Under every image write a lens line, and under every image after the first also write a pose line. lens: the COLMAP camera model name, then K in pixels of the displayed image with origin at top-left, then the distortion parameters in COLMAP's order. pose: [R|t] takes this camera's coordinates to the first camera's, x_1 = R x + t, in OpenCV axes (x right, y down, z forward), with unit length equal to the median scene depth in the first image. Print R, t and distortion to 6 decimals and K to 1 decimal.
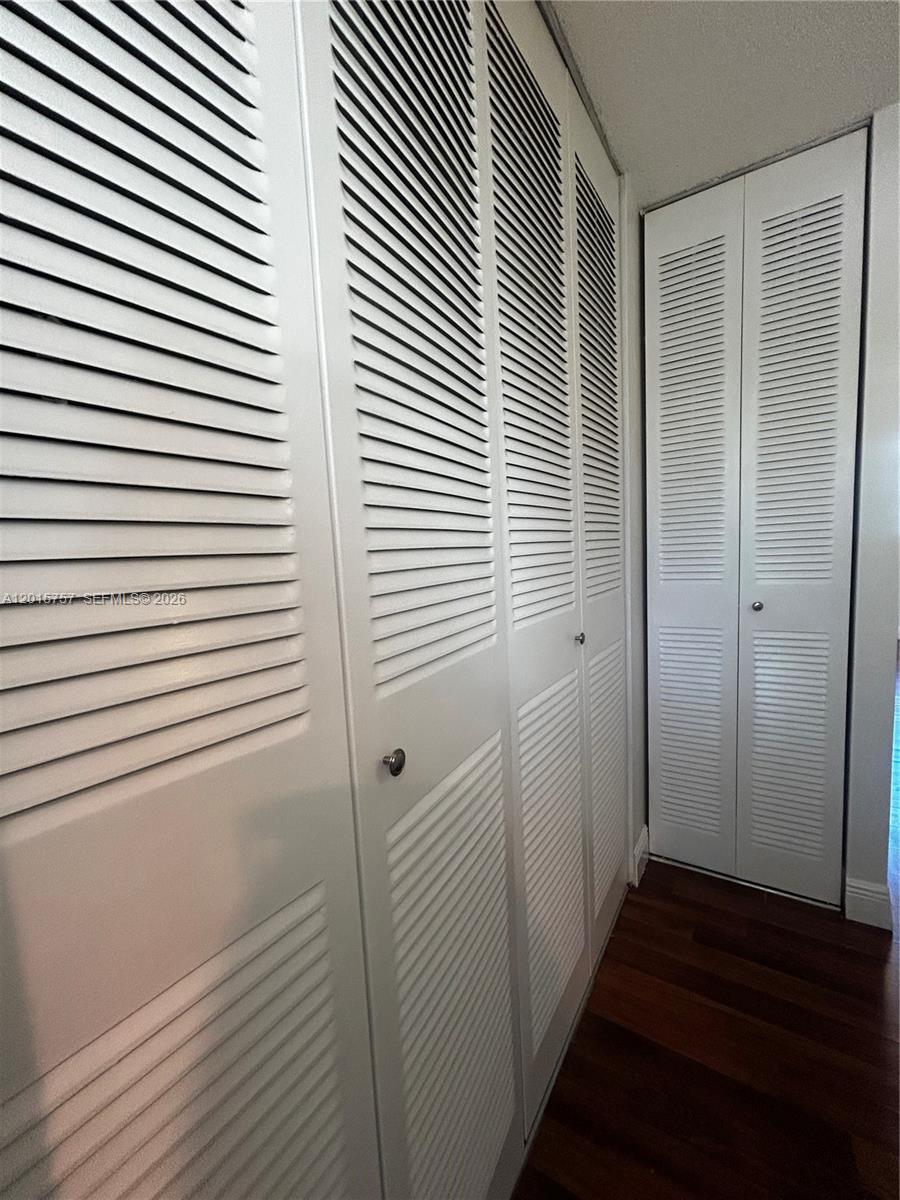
lens RADIAL K [[484.4, 0, 447.7], [0, 484.4, 602.4], [0, 0, 1]] dist [-0.001547, 0.000515]
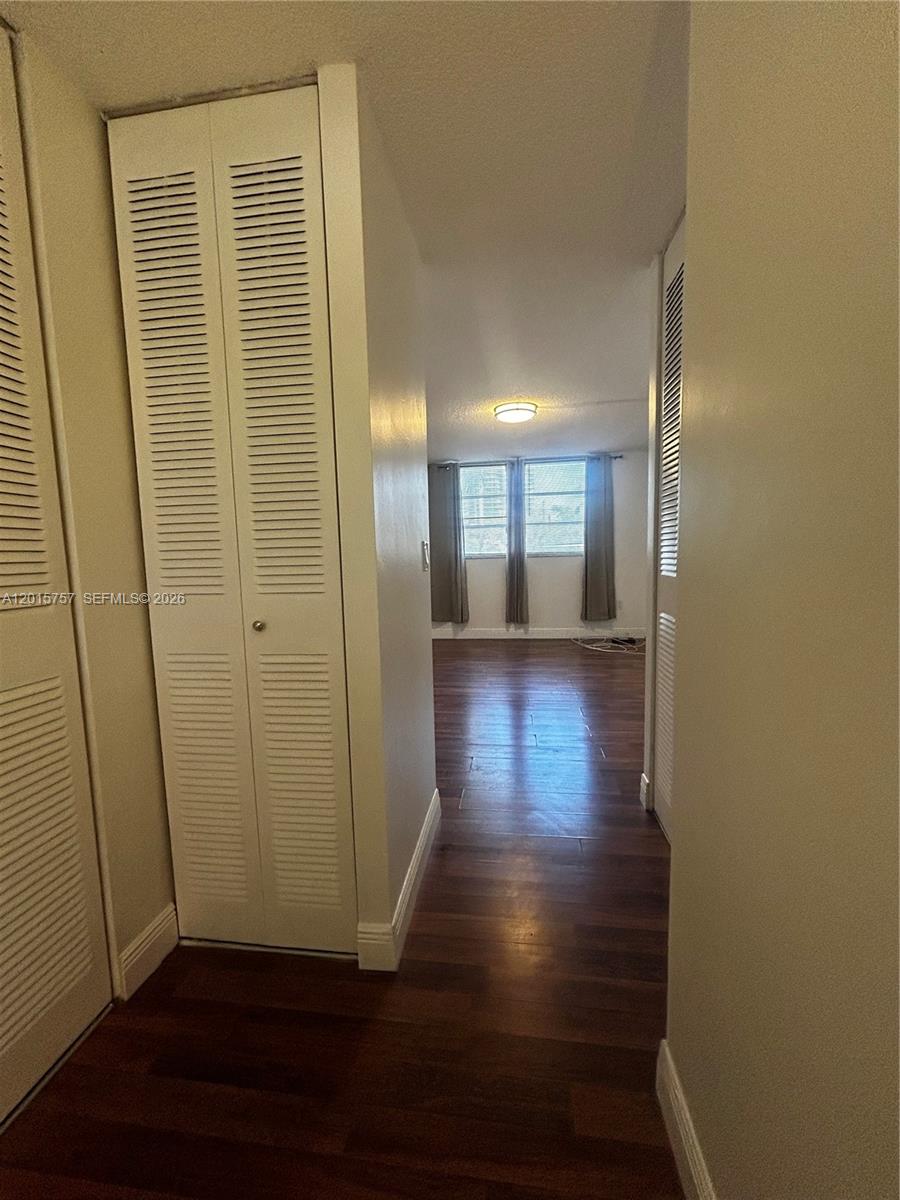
lens RADIAL K [[484.4, 0, 447.7], [0, 484.4, 602.4], [0, 0, 1]] dist [-0.001547, 0.000515]
pose [[0.907011, -0.009111, 0.421008, 0.567380], [0.018598, 0.999657, -0.018433, -0.010892], [-0.420696, 0.024549, 0.906870, 0.093412]]
